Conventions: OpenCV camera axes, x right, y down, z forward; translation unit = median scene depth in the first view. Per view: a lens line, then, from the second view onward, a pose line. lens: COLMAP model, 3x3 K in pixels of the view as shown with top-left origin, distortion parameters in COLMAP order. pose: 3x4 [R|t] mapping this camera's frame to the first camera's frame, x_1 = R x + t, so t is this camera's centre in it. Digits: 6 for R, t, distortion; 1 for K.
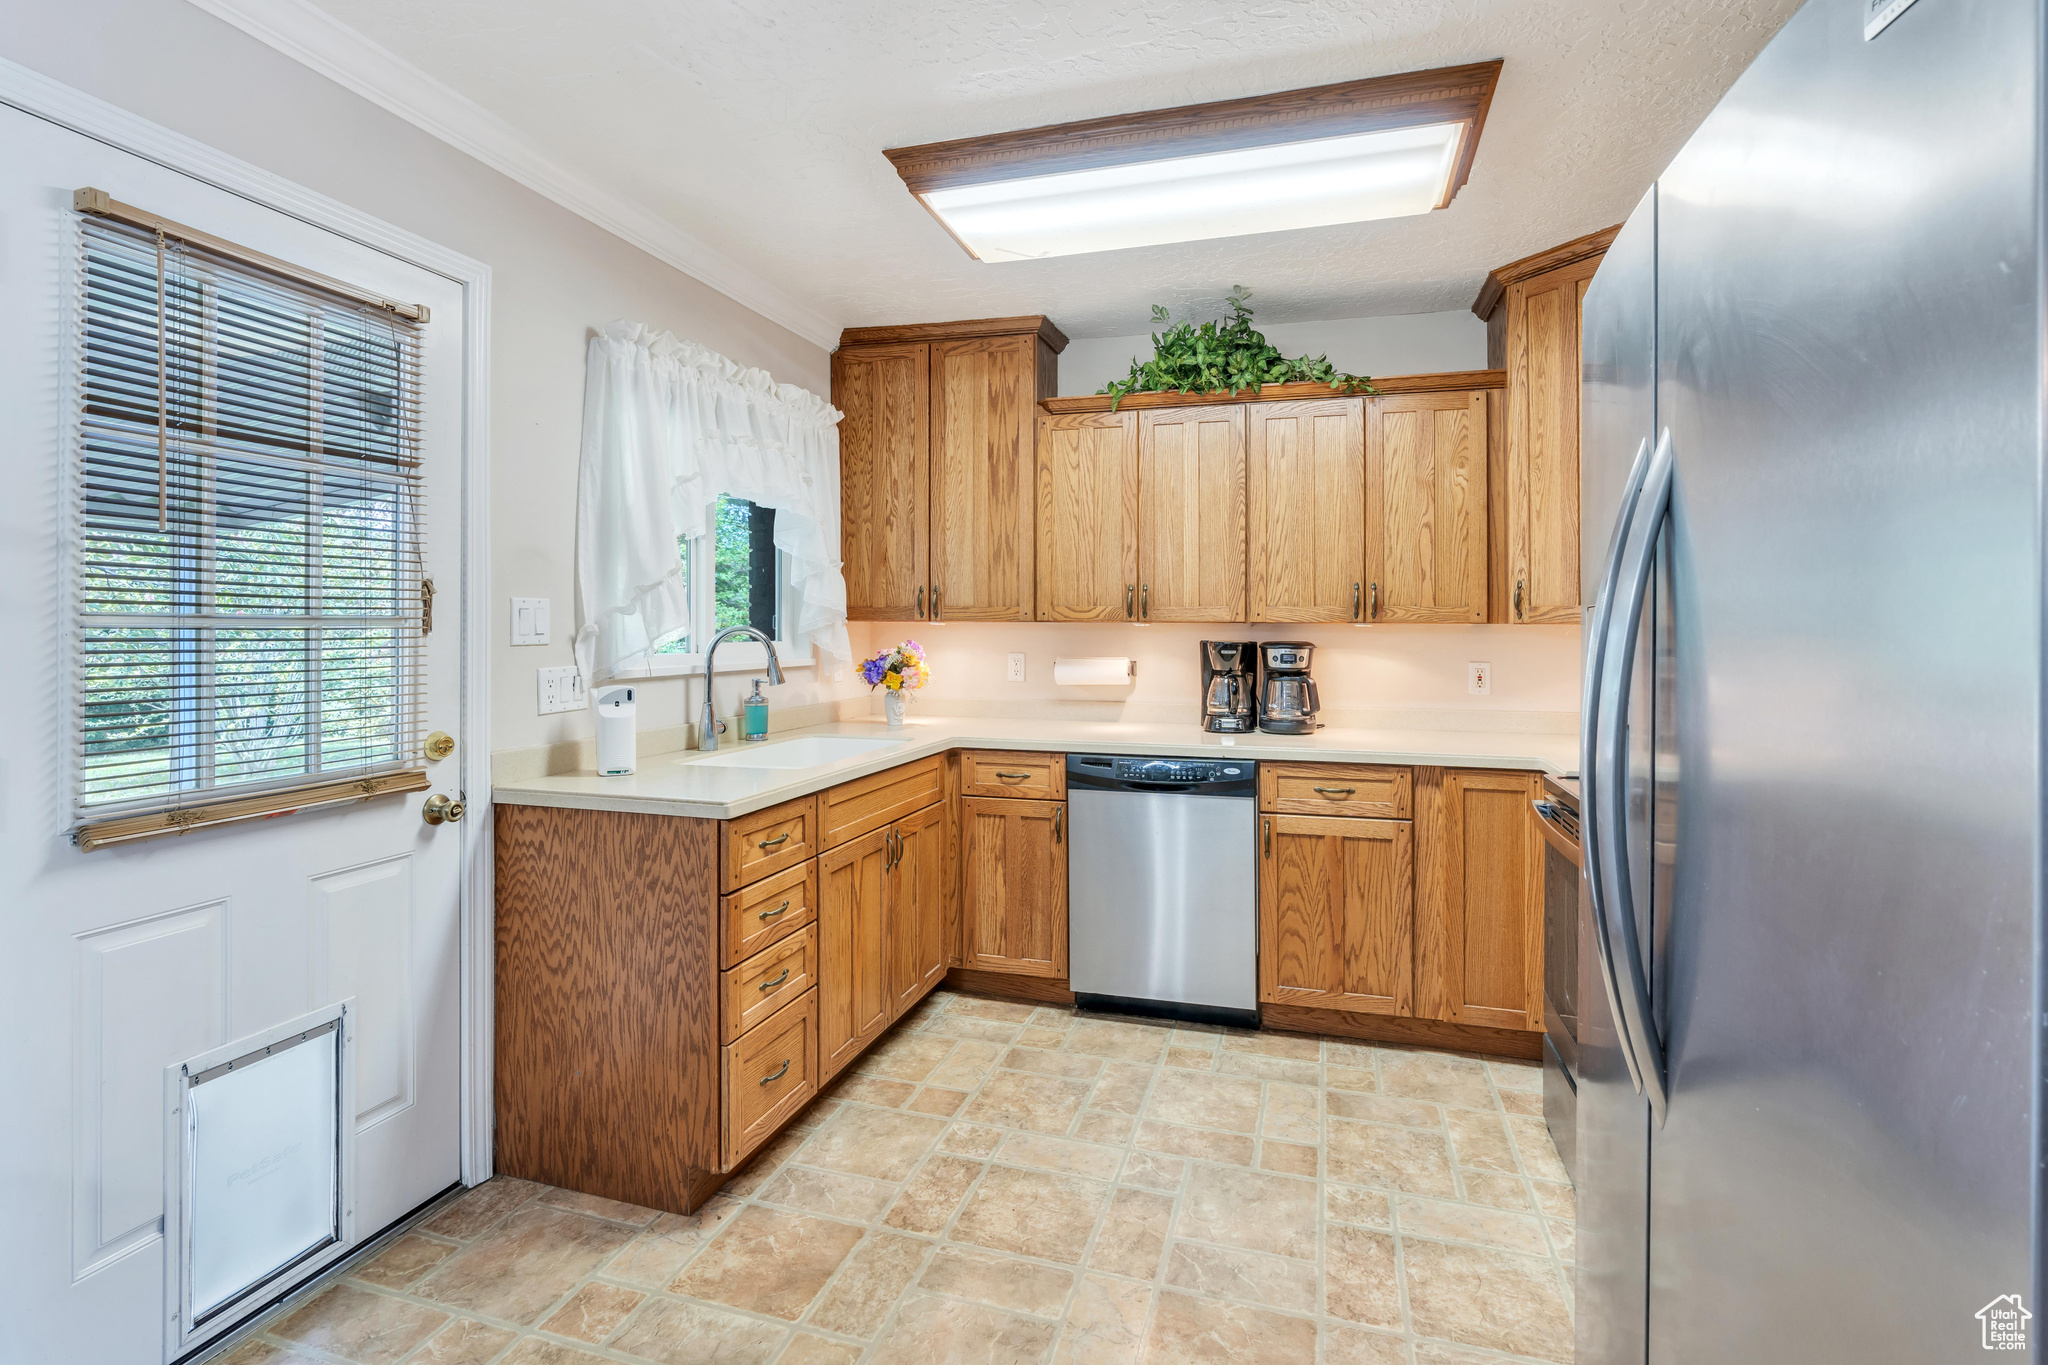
lens RADIAL K [[972.0, 0, 1054.8], [0, 972.0, 623.5], [0, 0, 1]] dist [-0.010282, 0.003331]
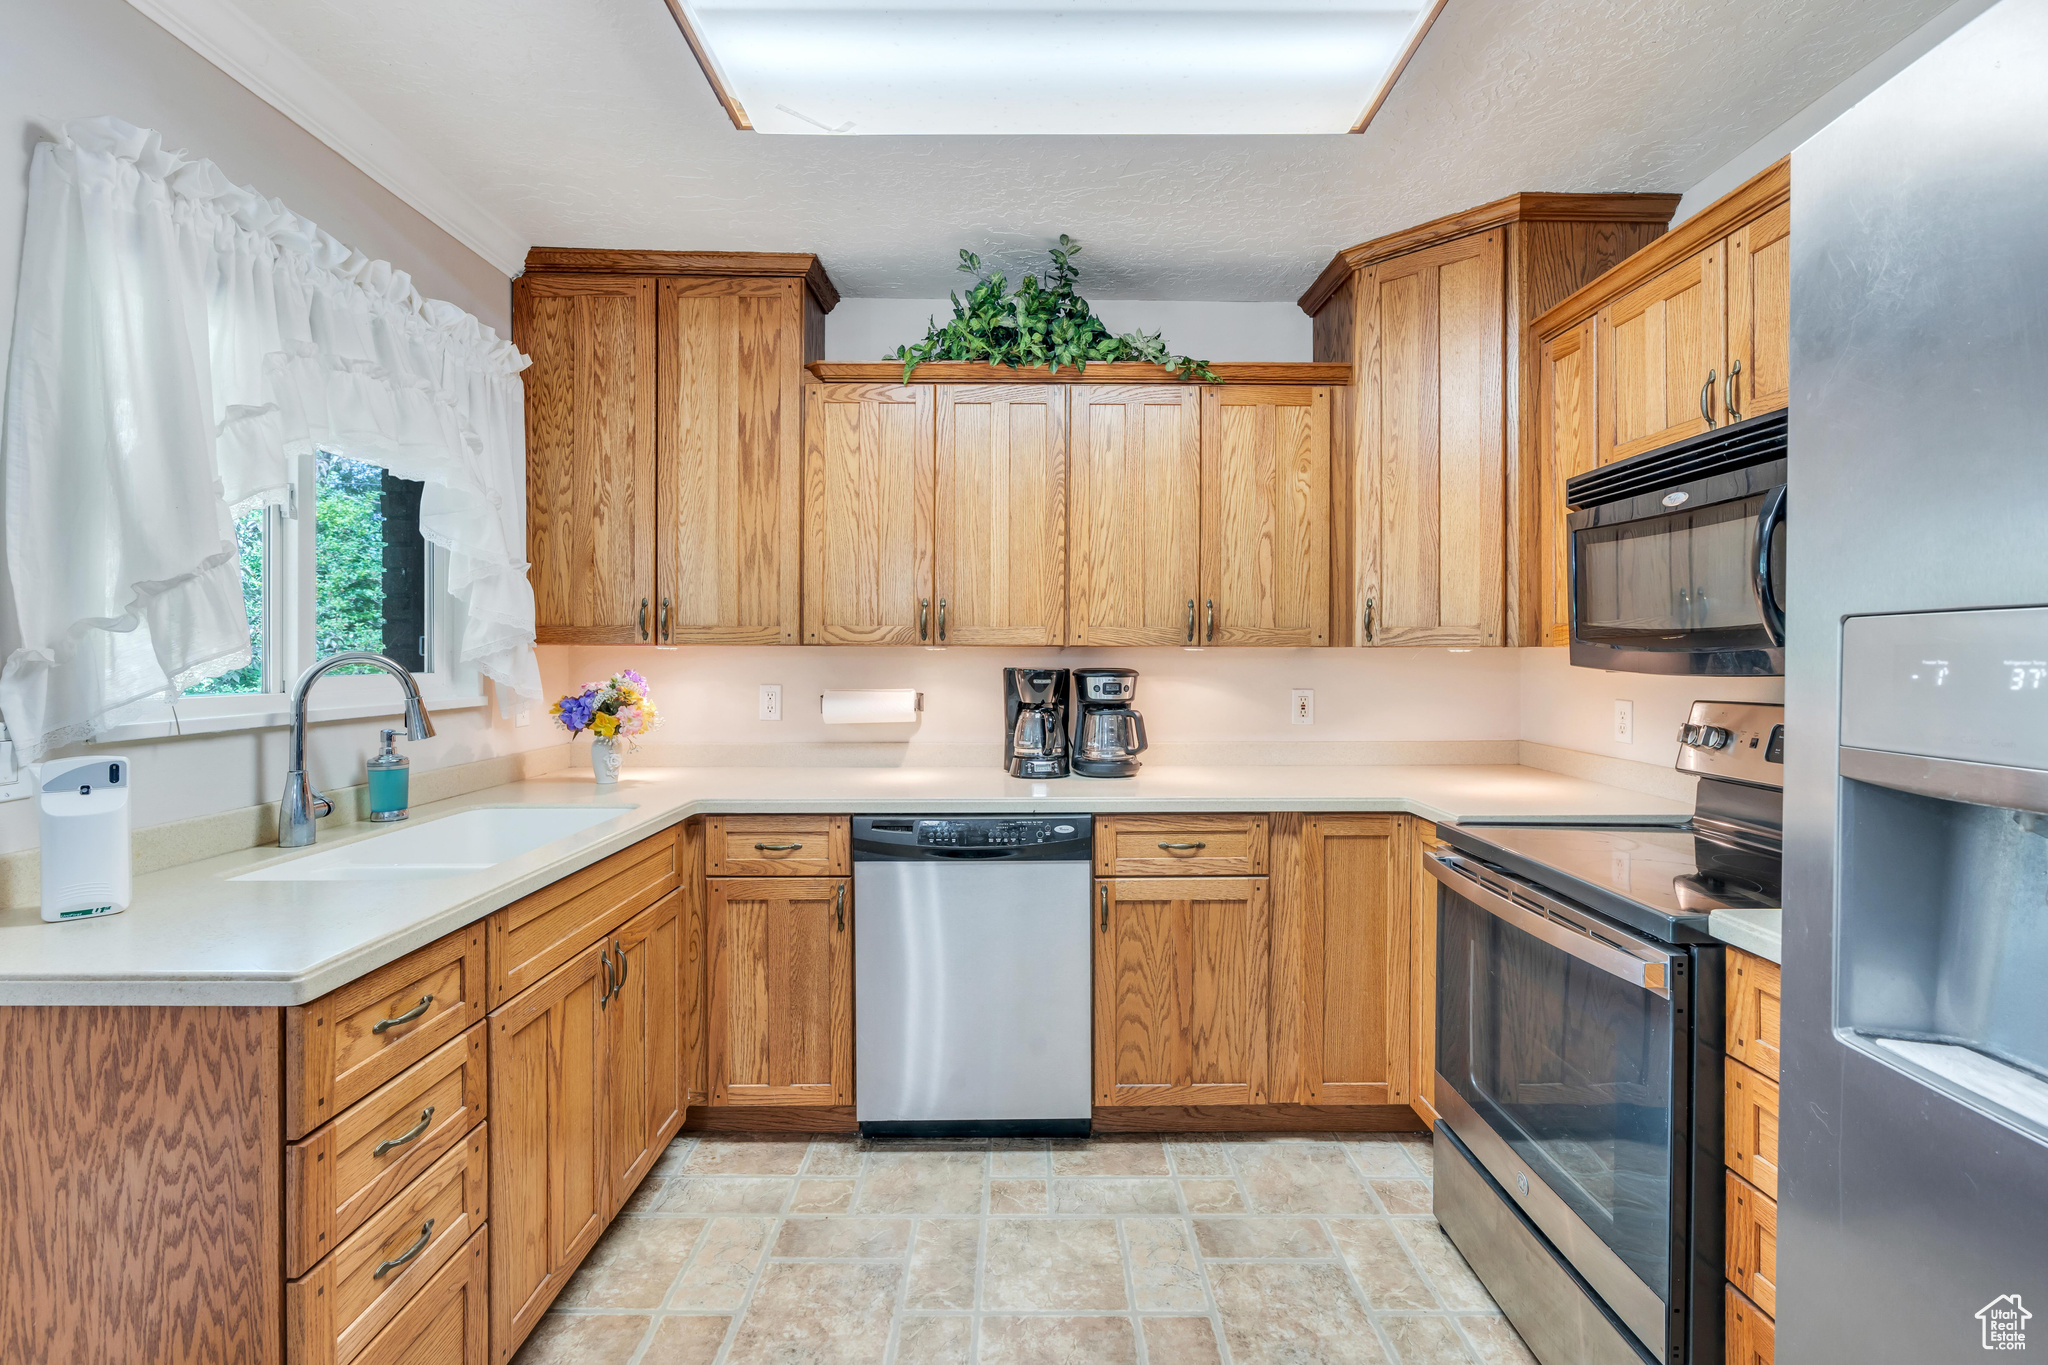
lens RADIAL K [[972.0, 0, 1061.7], [0, 972.0, 647.8], [0, 0, 1]] dist [-0.010282, 0.003331]
pose [[0.958363, -0.000998, 0.285552, -0.052261], [0.001291, 0.999999, -0.000838, 0.001370], [-0.285551, 0.001171, 0.958363, 0.228565]]
